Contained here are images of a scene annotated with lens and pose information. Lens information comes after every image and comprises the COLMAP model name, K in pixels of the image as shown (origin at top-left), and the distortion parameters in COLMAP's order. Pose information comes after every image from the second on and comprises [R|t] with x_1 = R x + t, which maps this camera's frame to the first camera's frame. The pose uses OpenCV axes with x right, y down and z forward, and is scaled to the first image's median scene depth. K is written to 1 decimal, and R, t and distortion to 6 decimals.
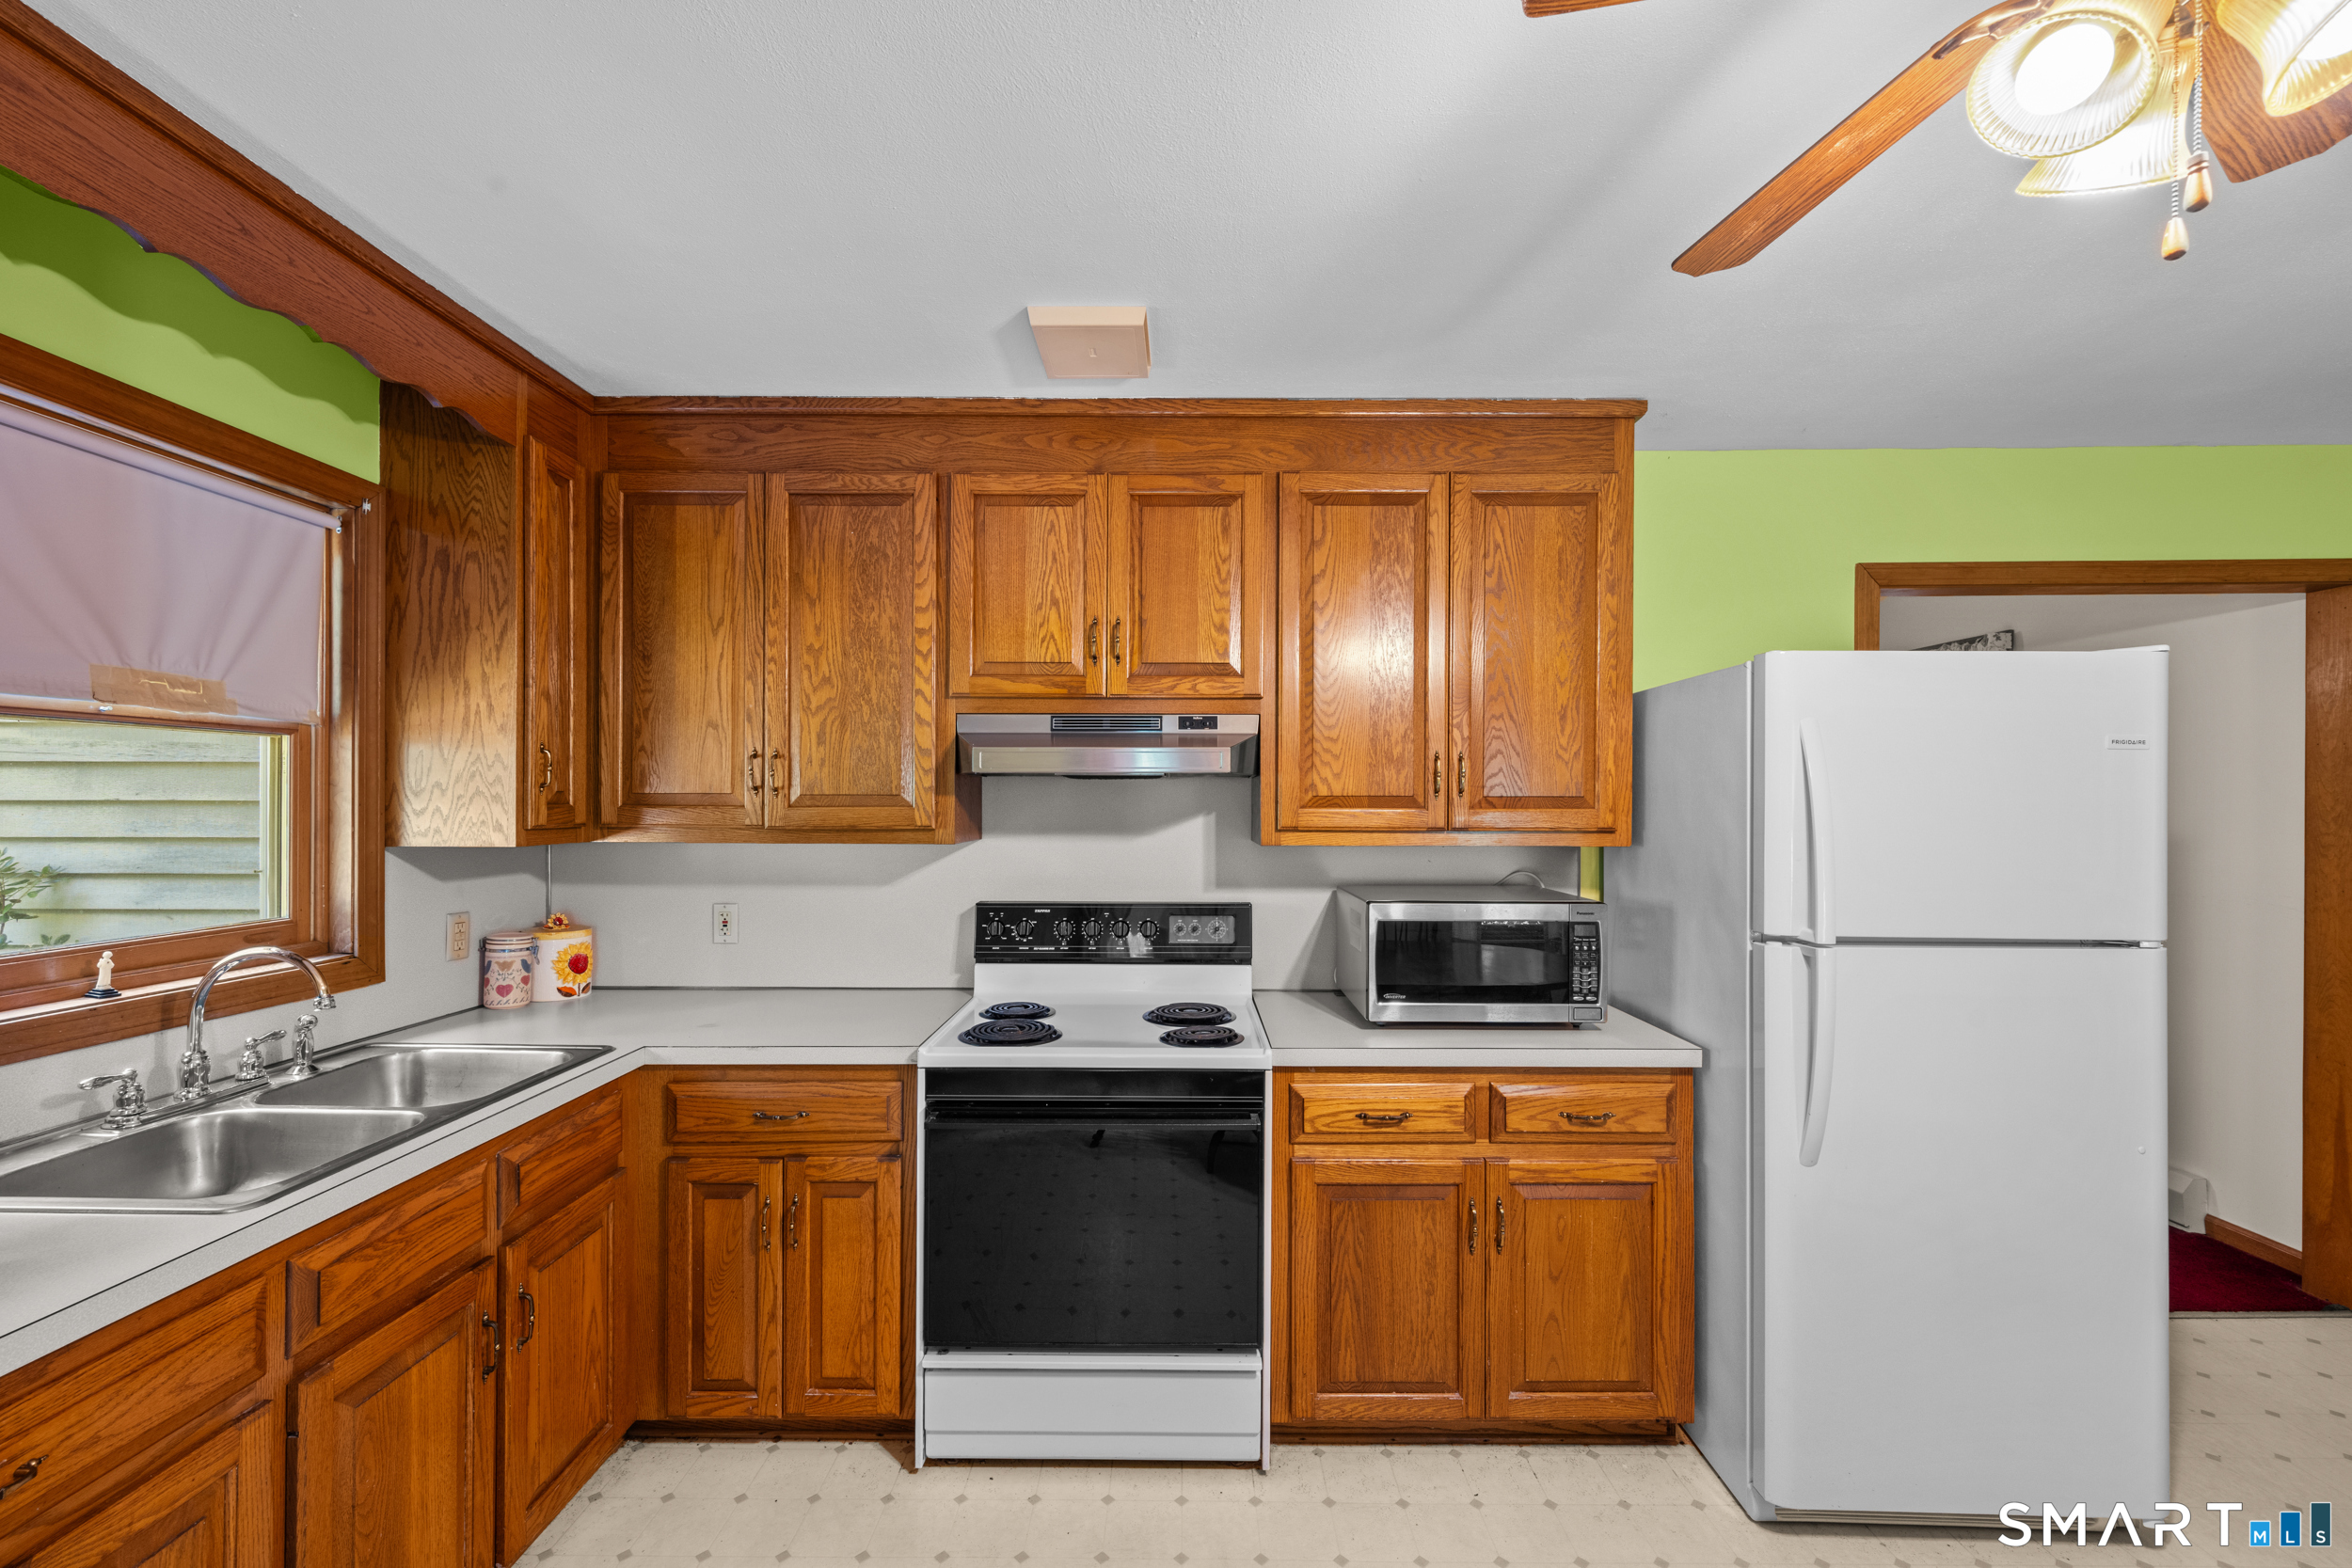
lens RADIAL K [[960.4, 0, 1181.5], [0, 960.4, 805.0], [0, 0, 1]] dist [-0.000129, -0.000138]
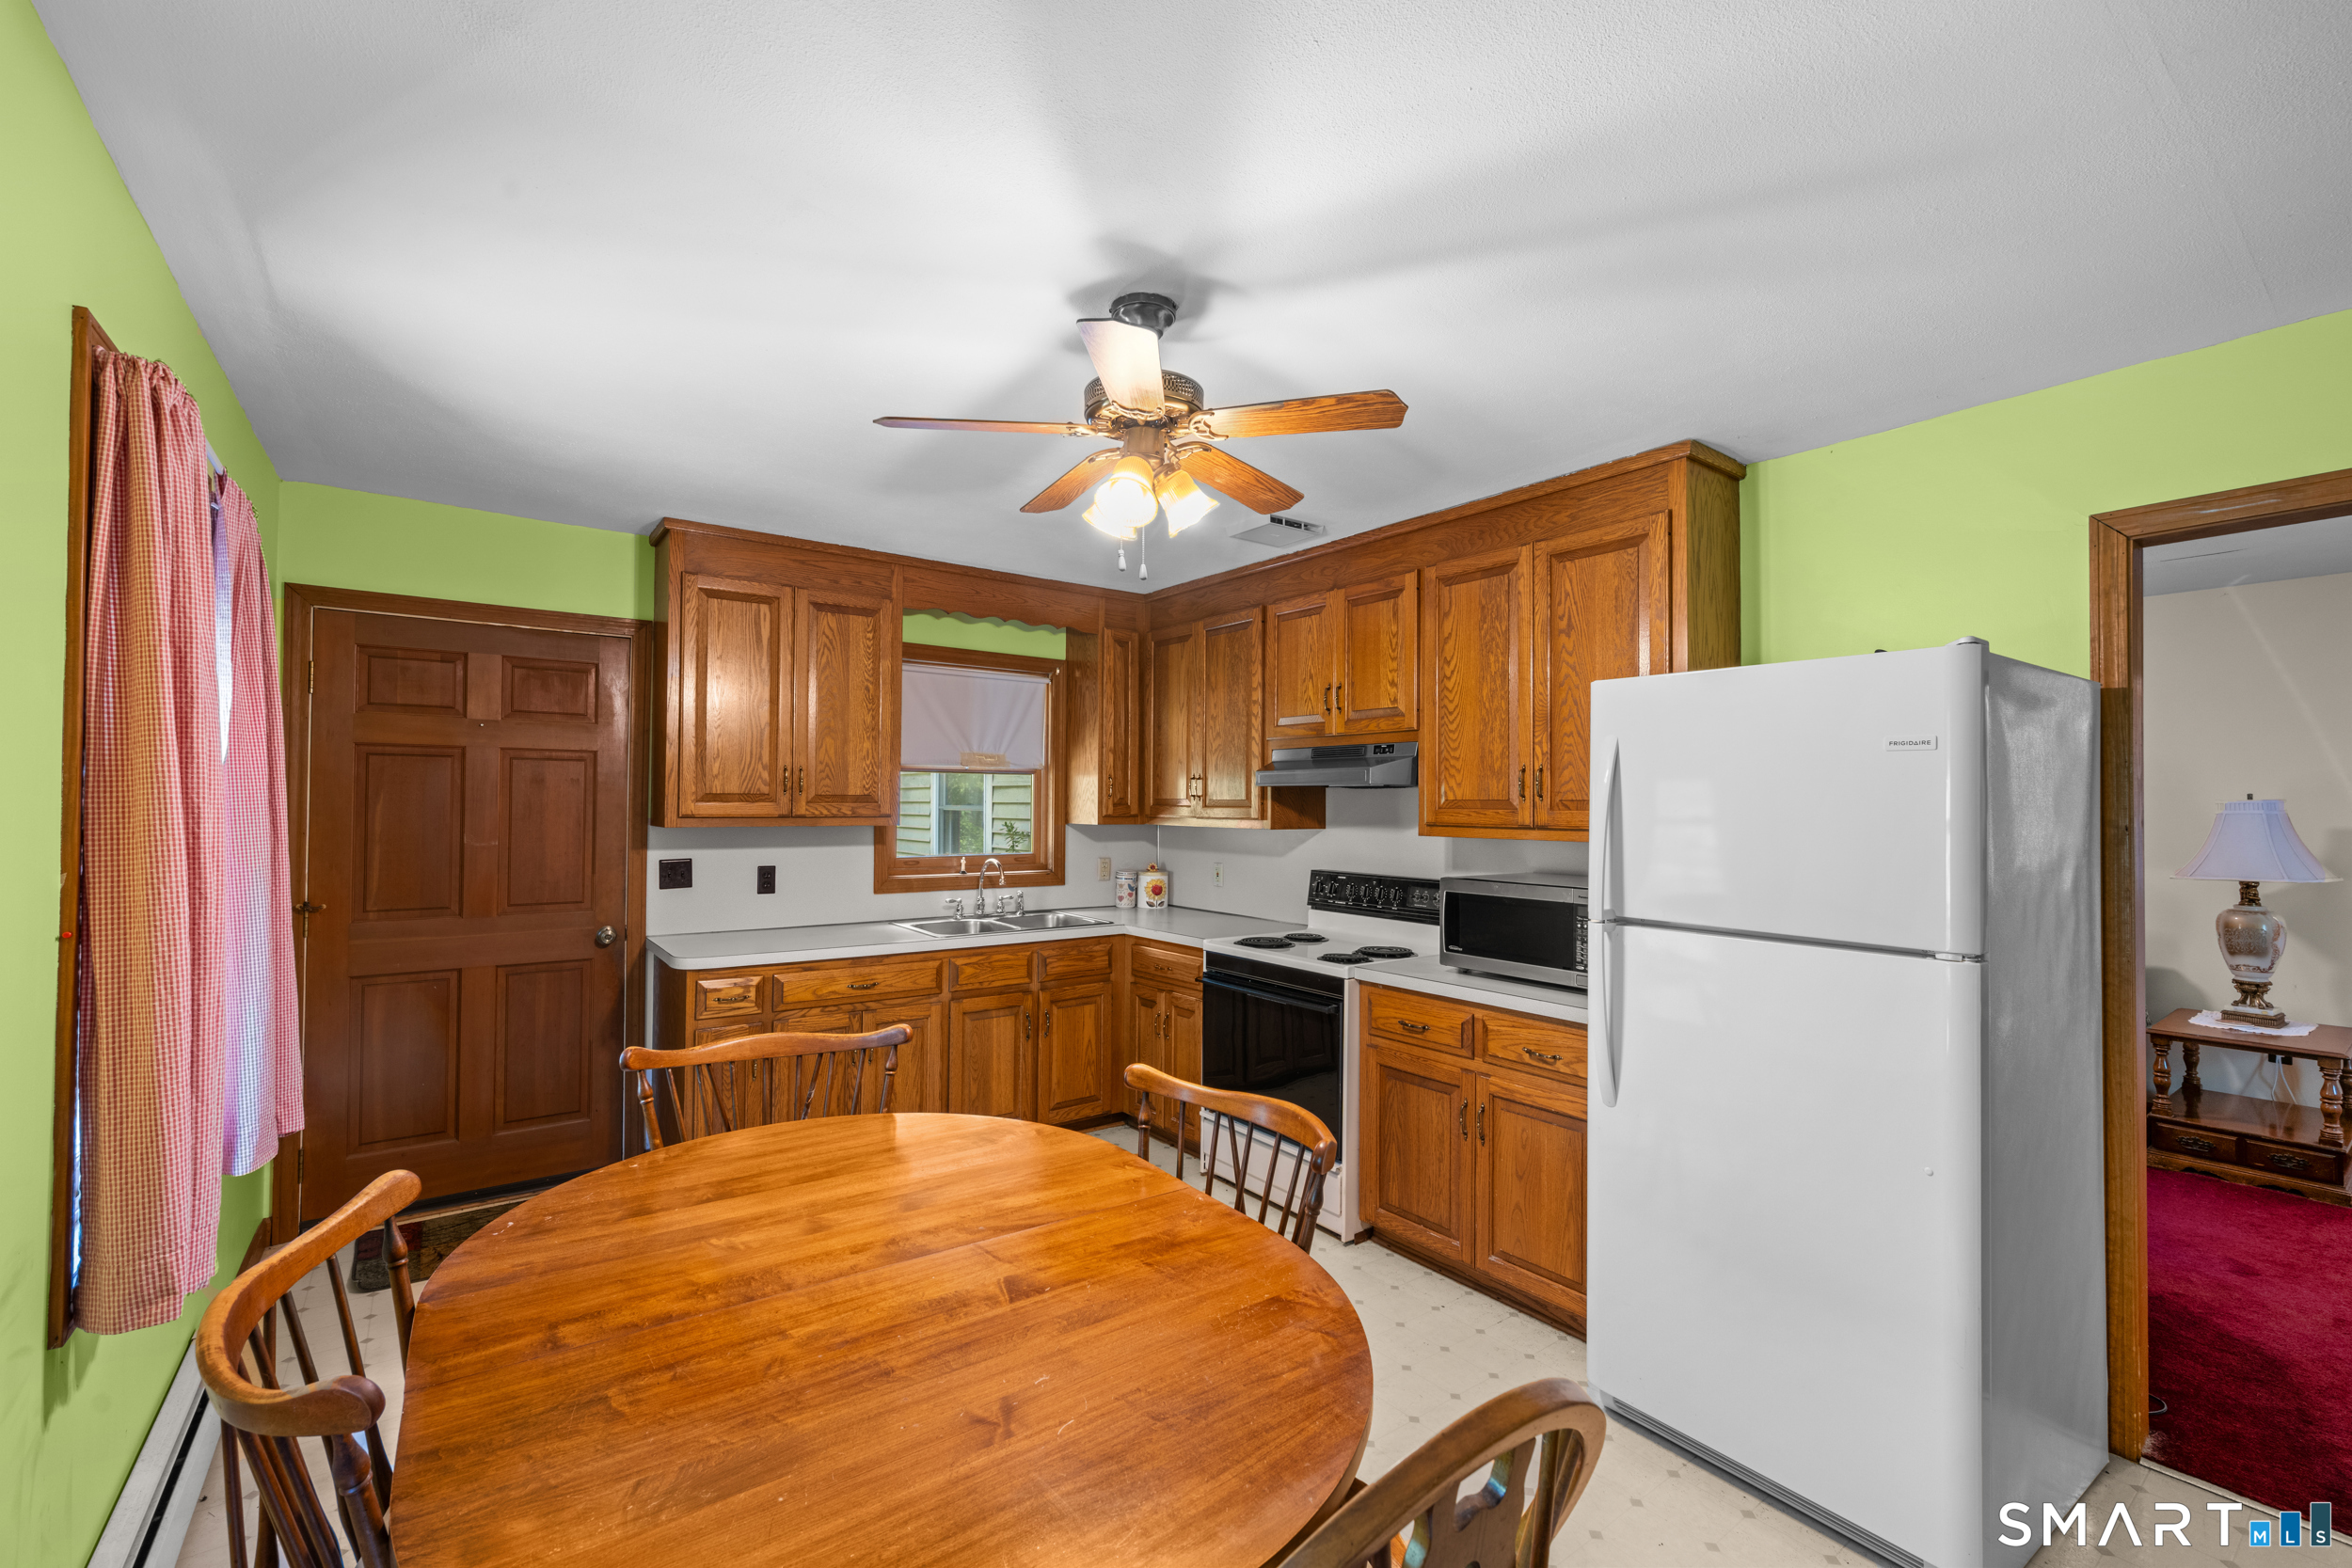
lens RADIAL K [[1000.6, 0, 1167.6], [0, 1000.6, 791.9], [0, 0, 1]] dist [-0.001007, -0.000120]
pose [[0.591742, -0.007818, -0.806090, 1.157764], [-0.008297, 0.999841, -0.015788, 0.005263], [0.806085, 0.016031, 0.591583, -0.168768]]
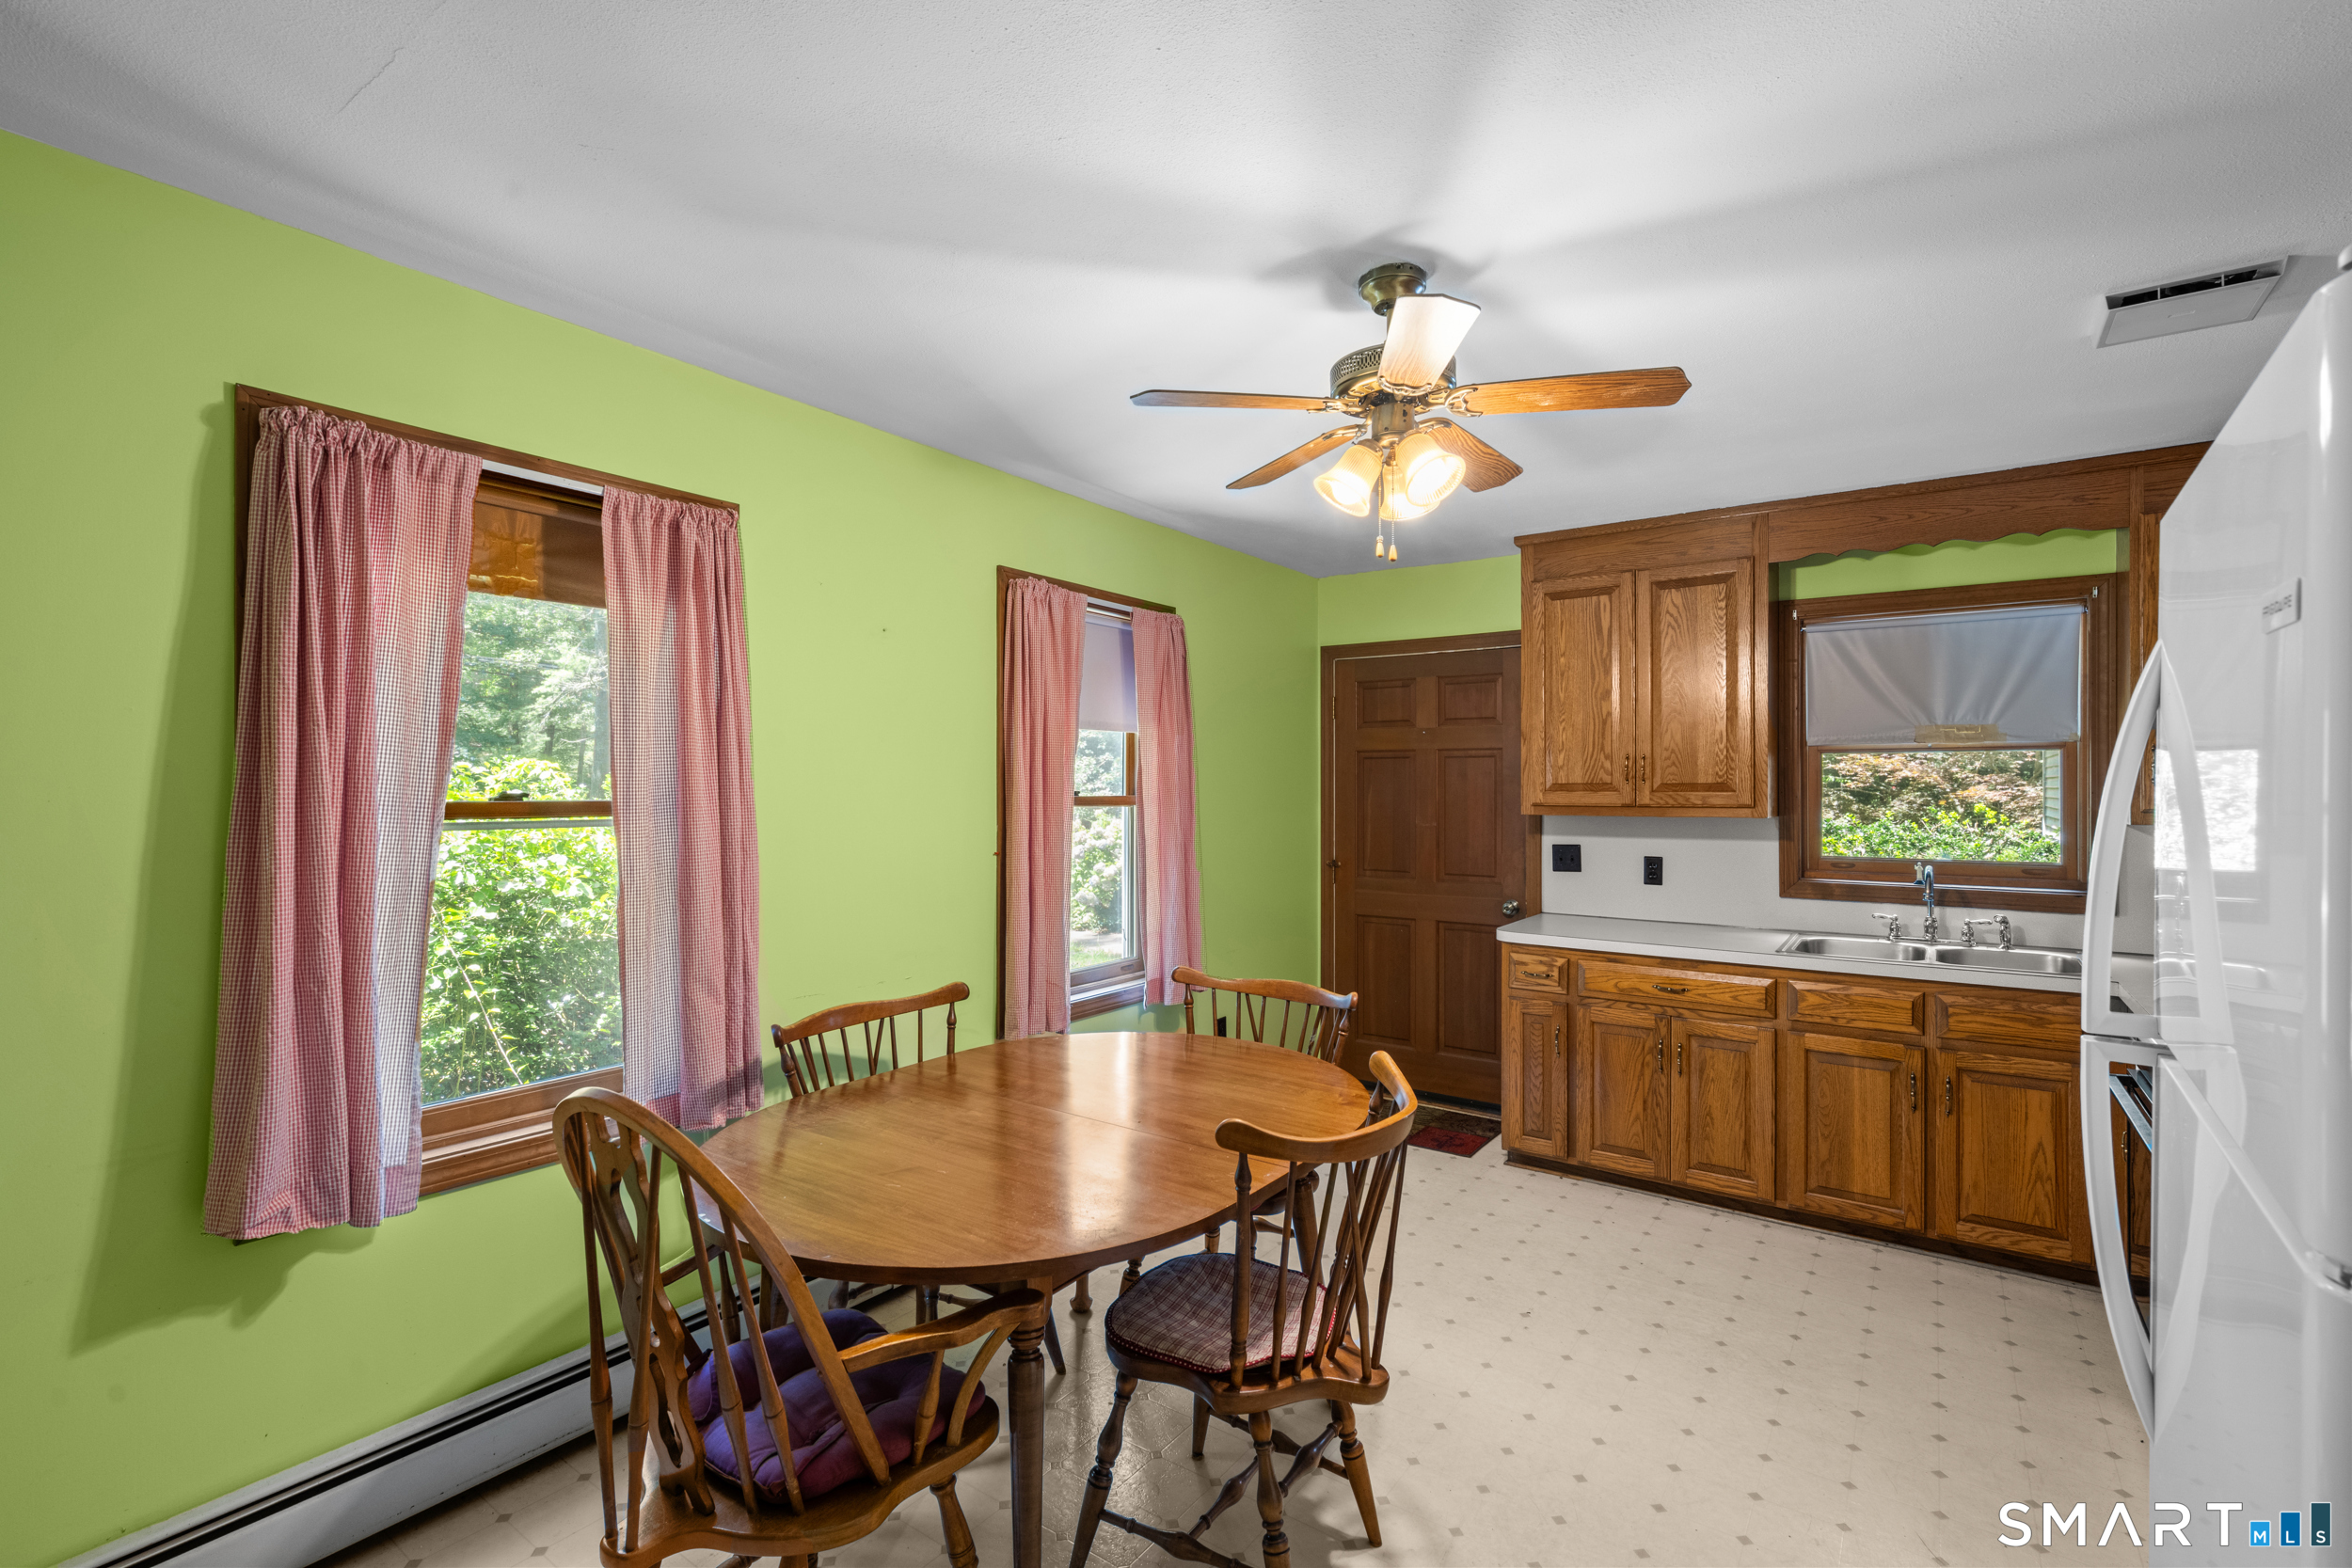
lens RADIAL K [[1049.2, 0, 1183.9], [0, 1049.2, 790.2], [0, 0, 1]] dist [-0.000060, -0.000001]
pose [[-0.587039, 0.002518, -0.809555, 1.270796], [-0.002727, 0.999983, 0.005088, -0.008661], [0.809554, 0.005194, -0.587022, 0.789540]]
